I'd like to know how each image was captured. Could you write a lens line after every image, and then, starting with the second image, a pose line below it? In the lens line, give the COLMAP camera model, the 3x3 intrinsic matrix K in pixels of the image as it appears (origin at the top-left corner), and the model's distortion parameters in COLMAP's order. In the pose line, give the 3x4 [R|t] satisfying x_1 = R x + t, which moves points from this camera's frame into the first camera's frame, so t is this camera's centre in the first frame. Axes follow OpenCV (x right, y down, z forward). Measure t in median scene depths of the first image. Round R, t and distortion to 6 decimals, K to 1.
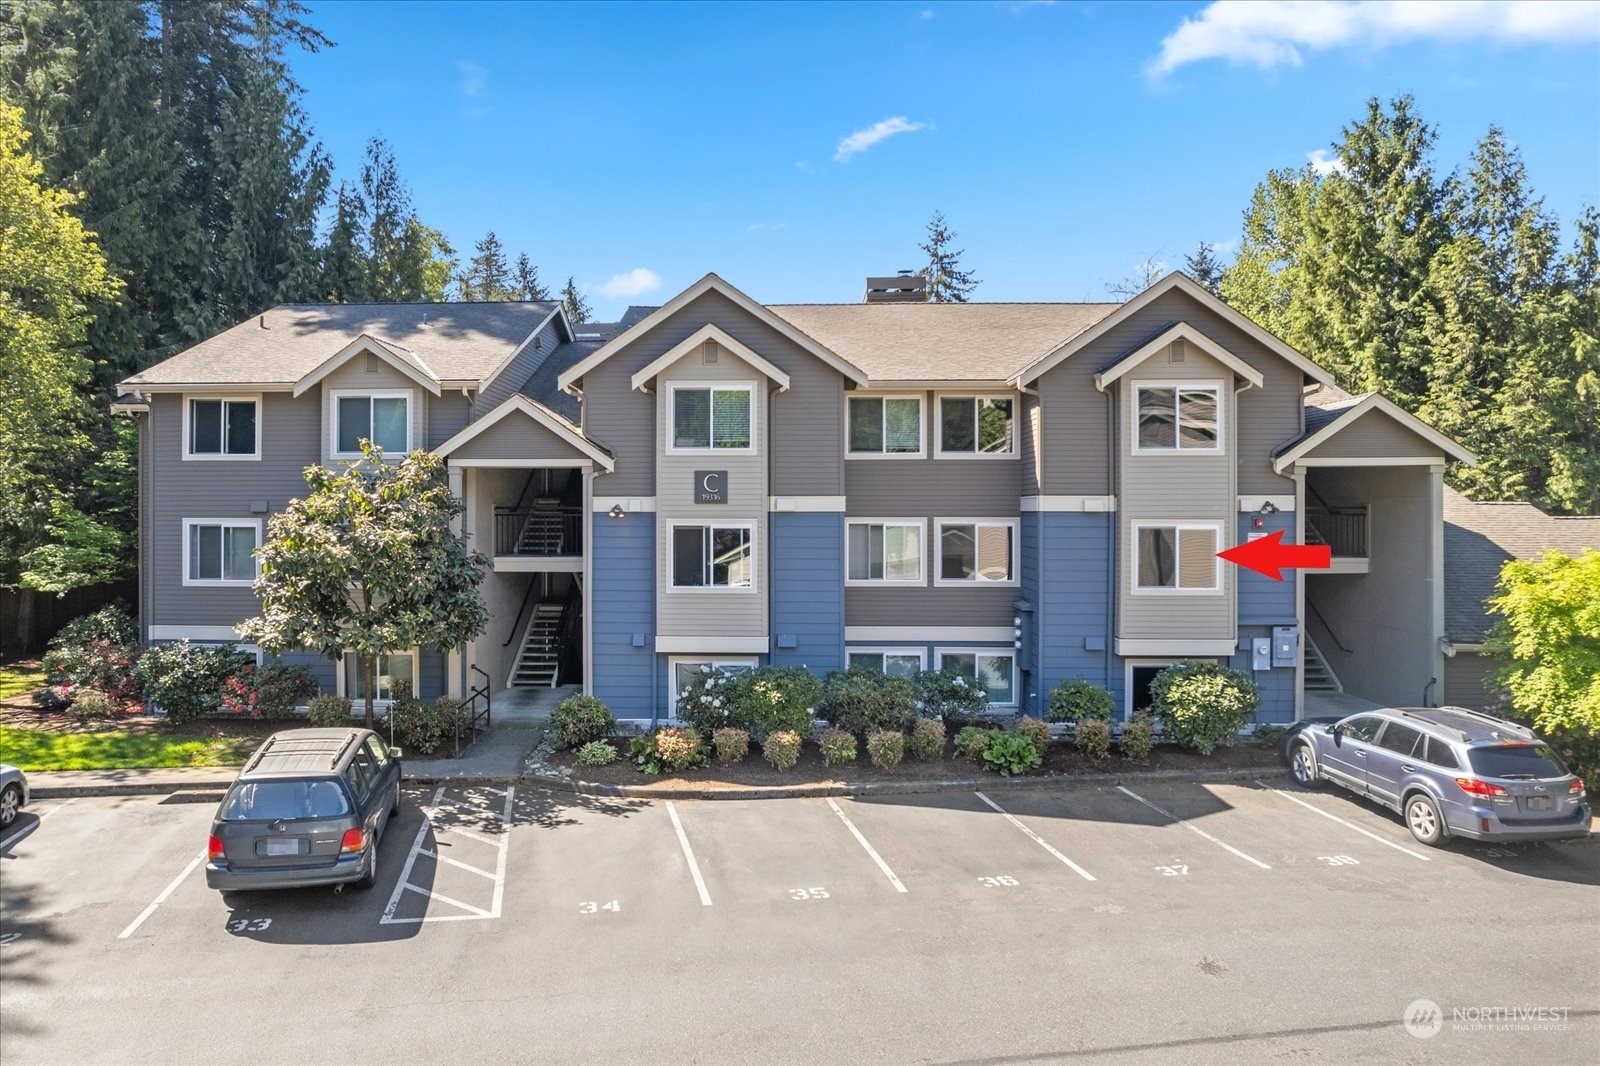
lens RADIAL K [[1078.2, 0, 800.2], [0, 1078.2, 510.5], [0, 0, 1]] dist [-0.000242, 0.003048]
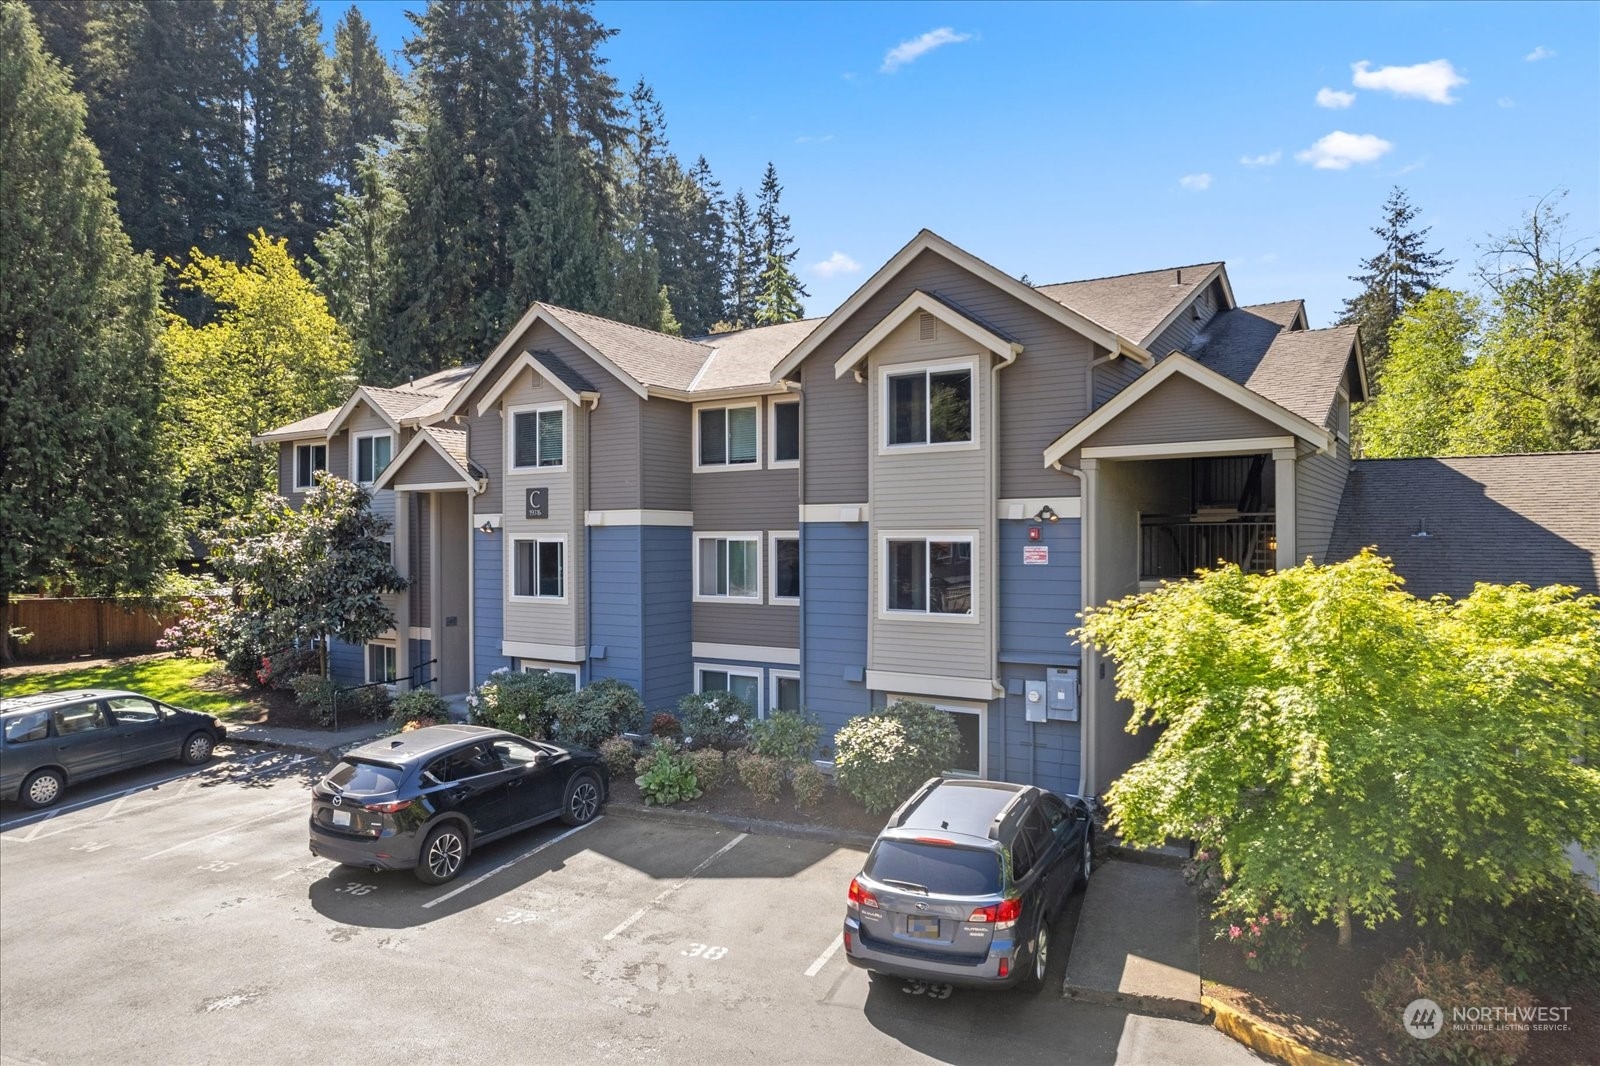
lens RADIAL K [[1013.3, 0, 845.9], [0, 1013.3, 536.9], [0, 0, 1]] dist [0.002002, 0.001126]
pose [[0.850957, -0.005323, -0.525208, 0.696897], [0.003685, 0.999985, -0.004165, 0.016678], [0.525222, 0.001609, 0.850964, 0.304356]]
